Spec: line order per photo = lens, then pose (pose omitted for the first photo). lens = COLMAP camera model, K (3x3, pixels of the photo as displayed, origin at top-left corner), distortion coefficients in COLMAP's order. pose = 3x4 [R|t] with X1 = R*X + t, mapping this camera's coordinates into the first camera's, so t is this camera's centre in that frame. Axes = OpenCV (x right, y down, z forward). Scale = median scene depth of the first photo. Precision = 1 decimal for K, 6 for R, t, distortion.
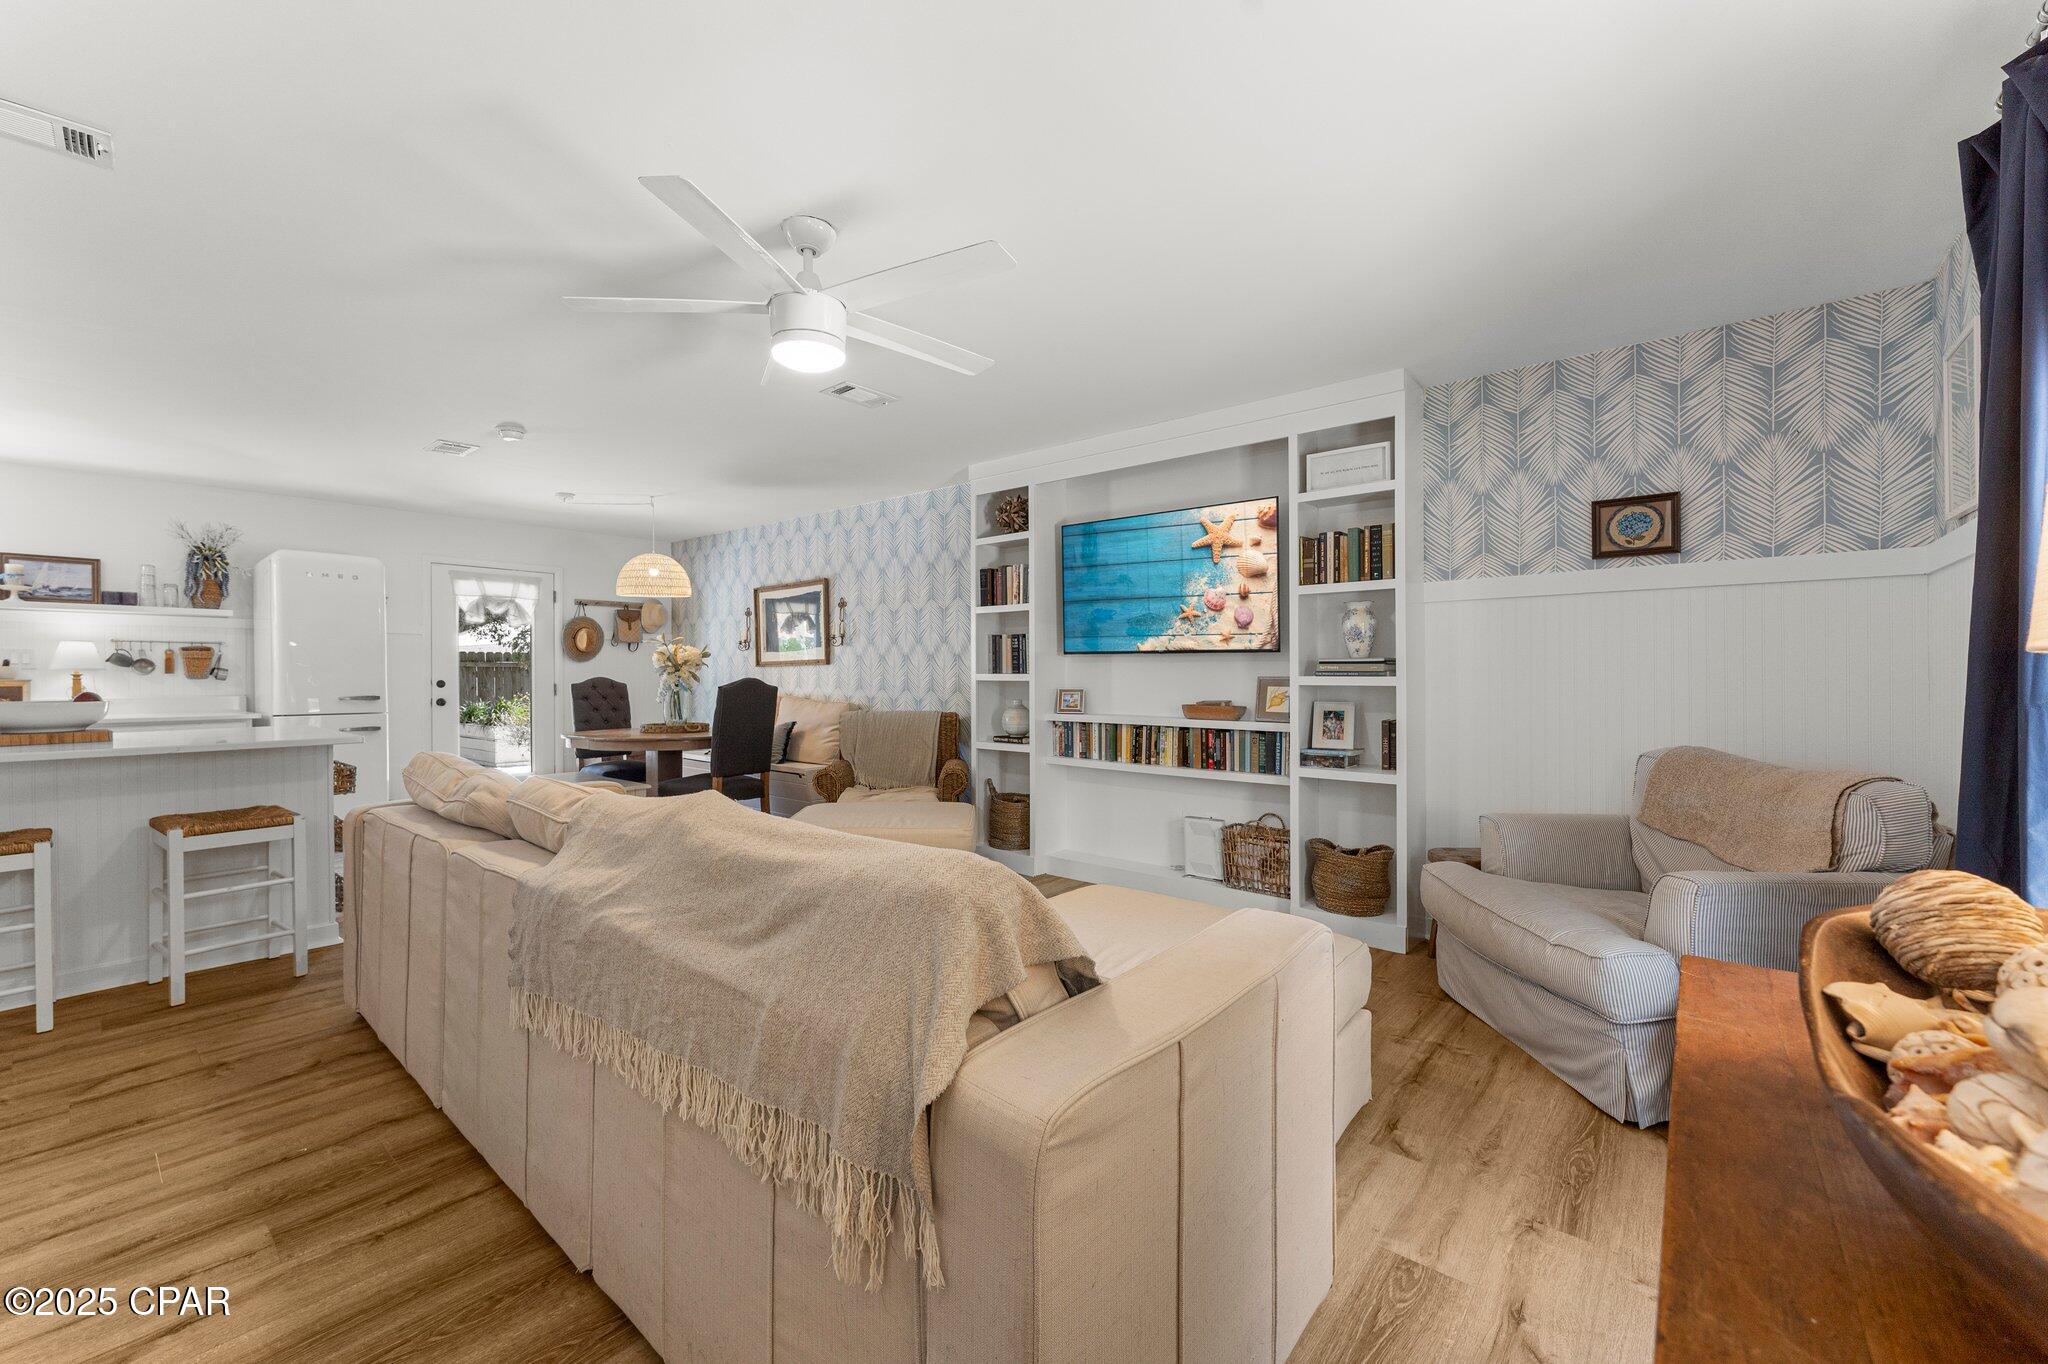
lens RADIAL K [[817.9, 0, 991.9], [0, 817.9, 678.4], [0, 0, 1]] dist [0.006200, -0.004101]
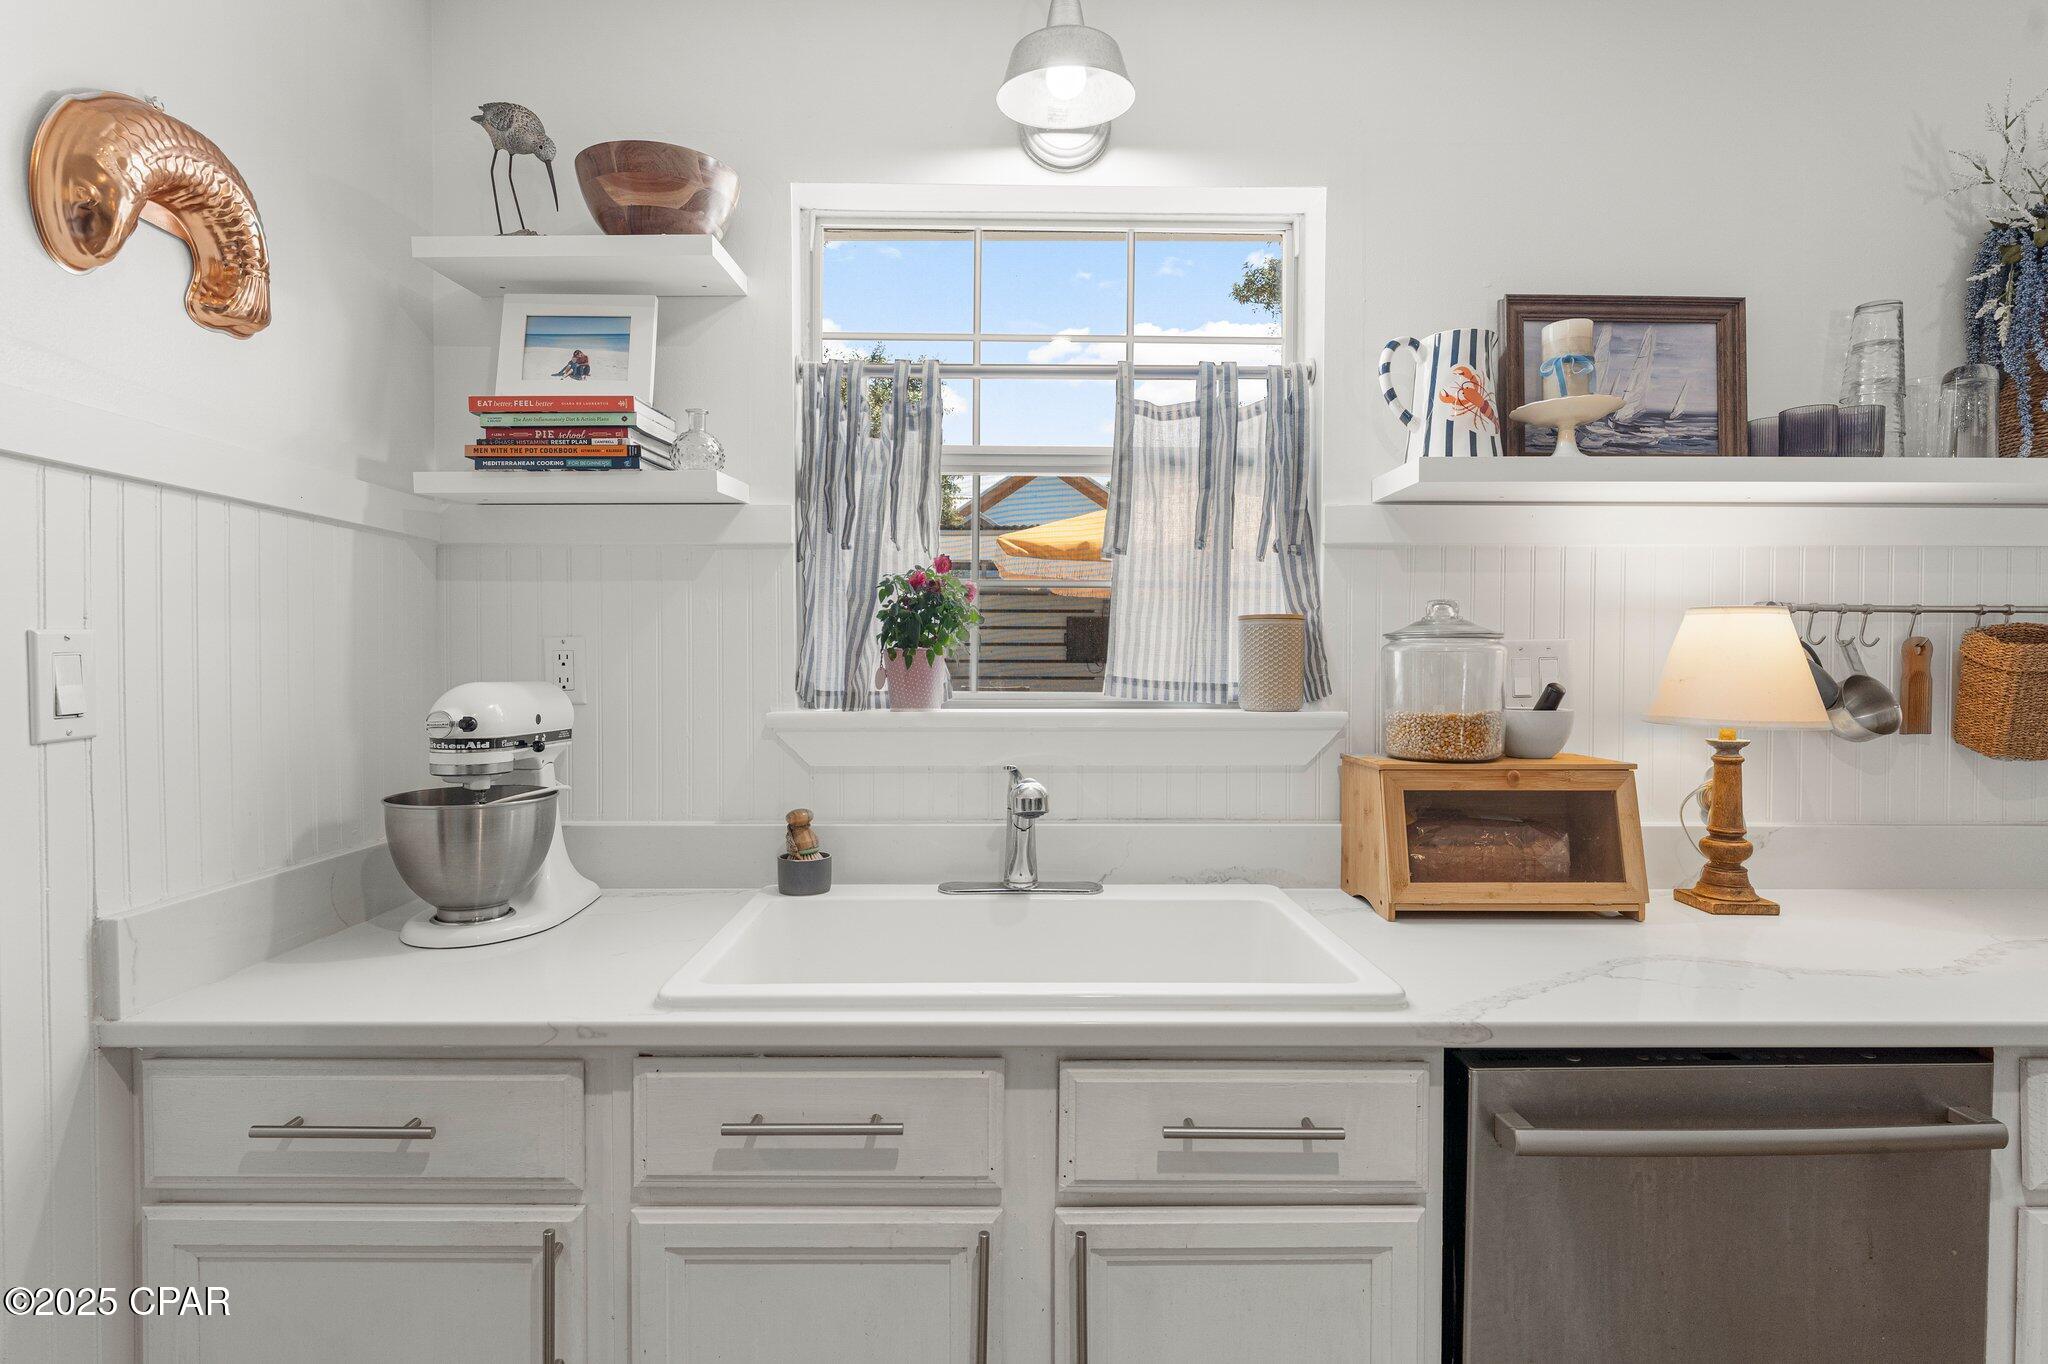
lens RADIAL K [[1015.3, 0, 1024.0], [0, 1015.3, 682.0], [0, 0, 1]] dist [0.001384, 0.000546]
pose [[0.659786, 0.026921, -0.750971, -0.982687], [-0.010544, 0.999591, 0.026570, -0.028011], [0.751379, -0.009612, 0.659801, 0.603205]]
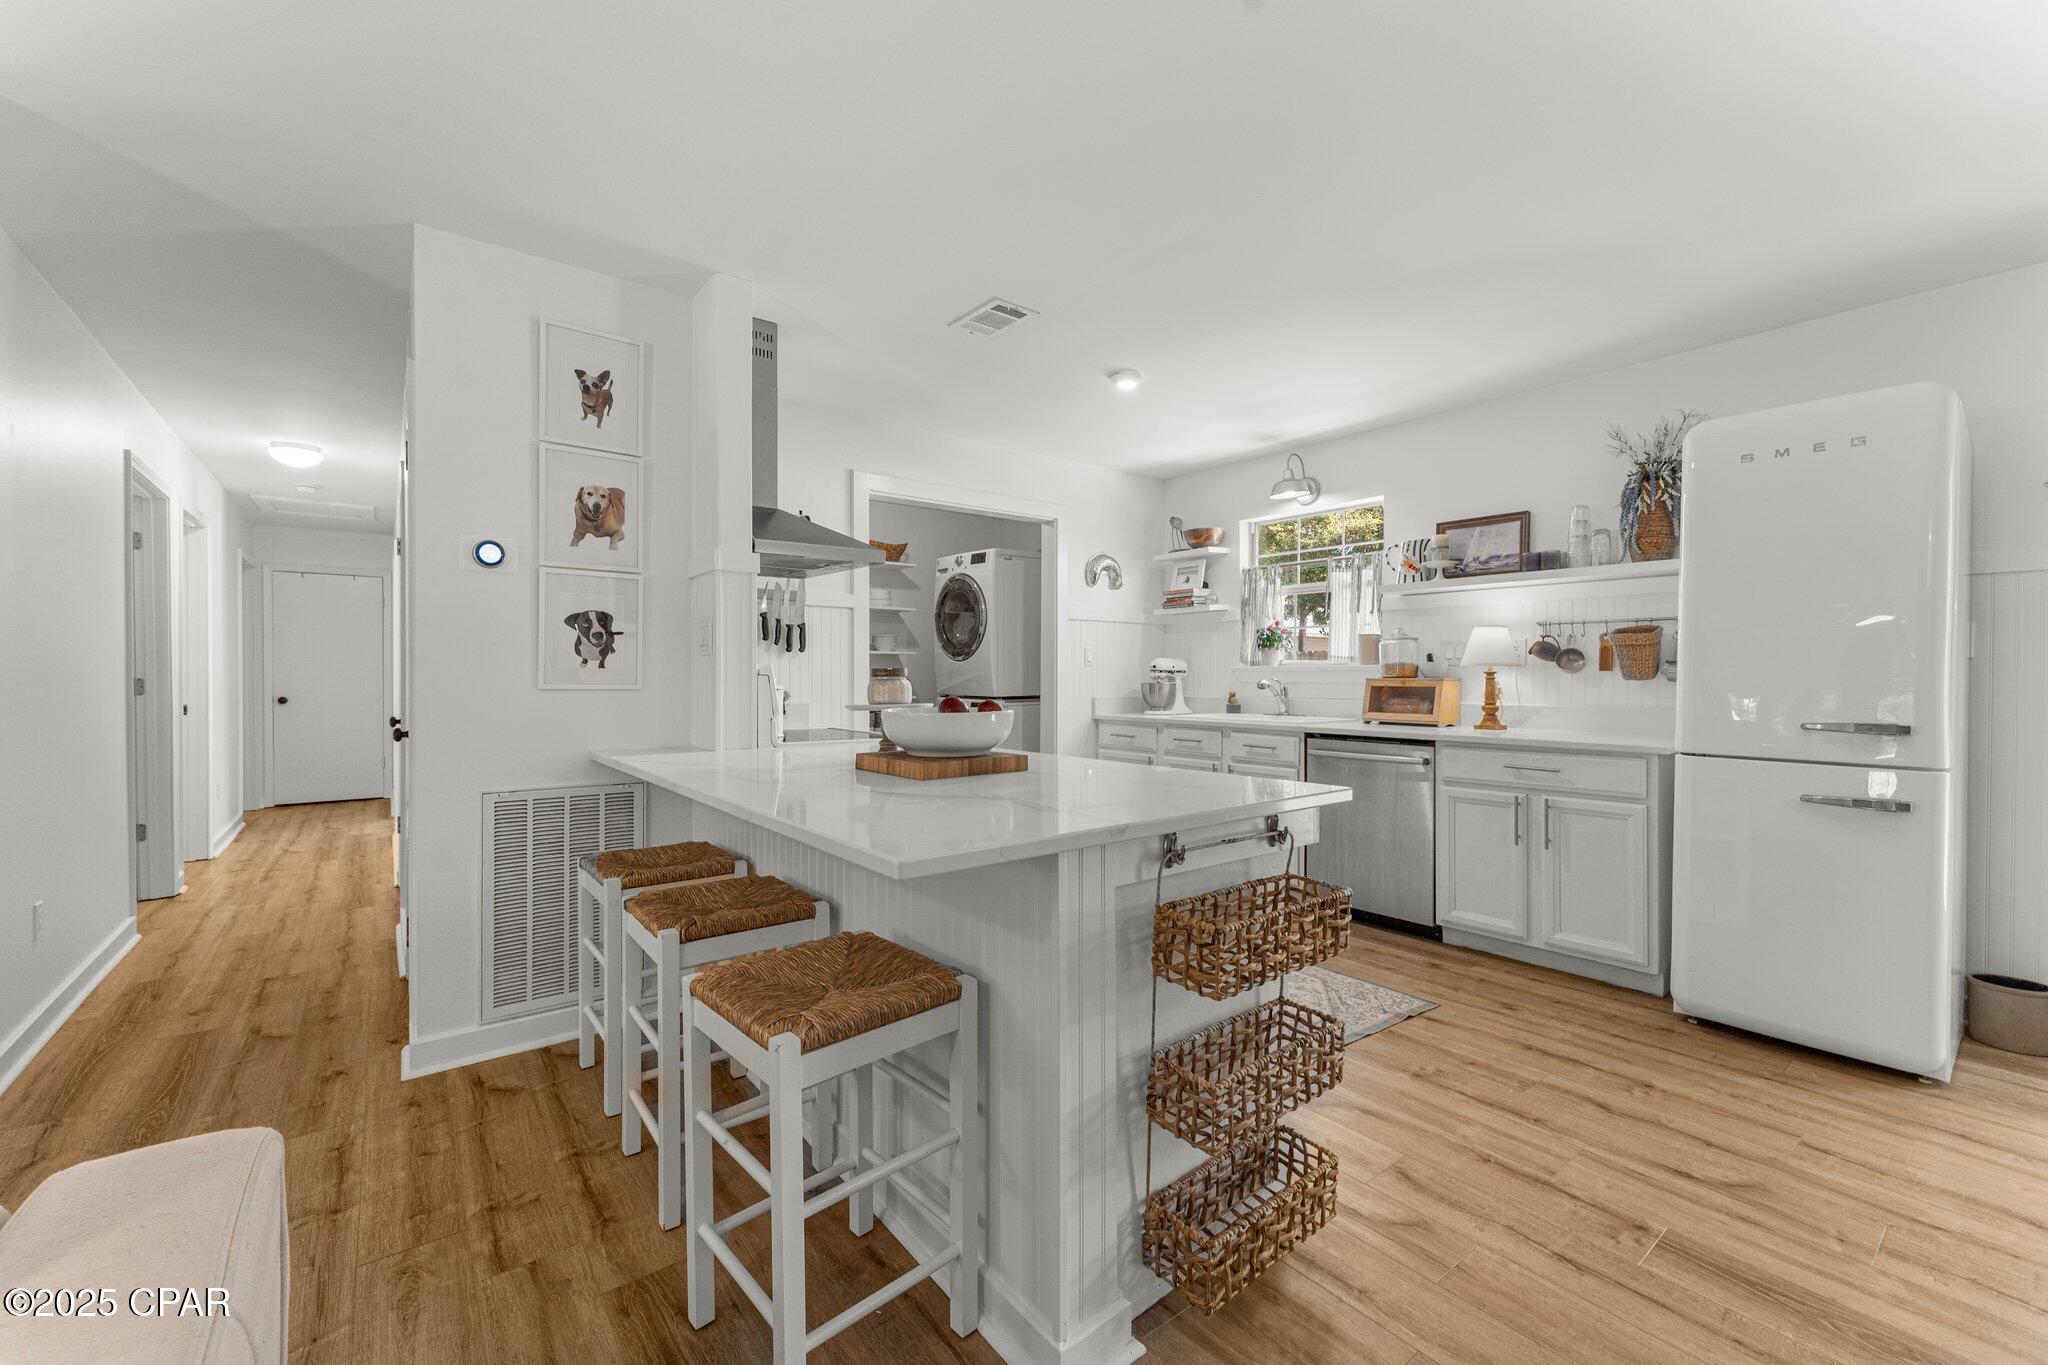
lens RADIAL K [[823.0, 0, 1002.1], [0, 823.0, 679.2], [0, 0, 1]] dist [0.000589, -0.000365]
pose [[-0.208318, 0.007517, -0.978032, -0.286728], [-0.007493, 0.999929, 0.009281, -0.001594], [0.978032, 0.009262, -0.208247, 0.694325]]
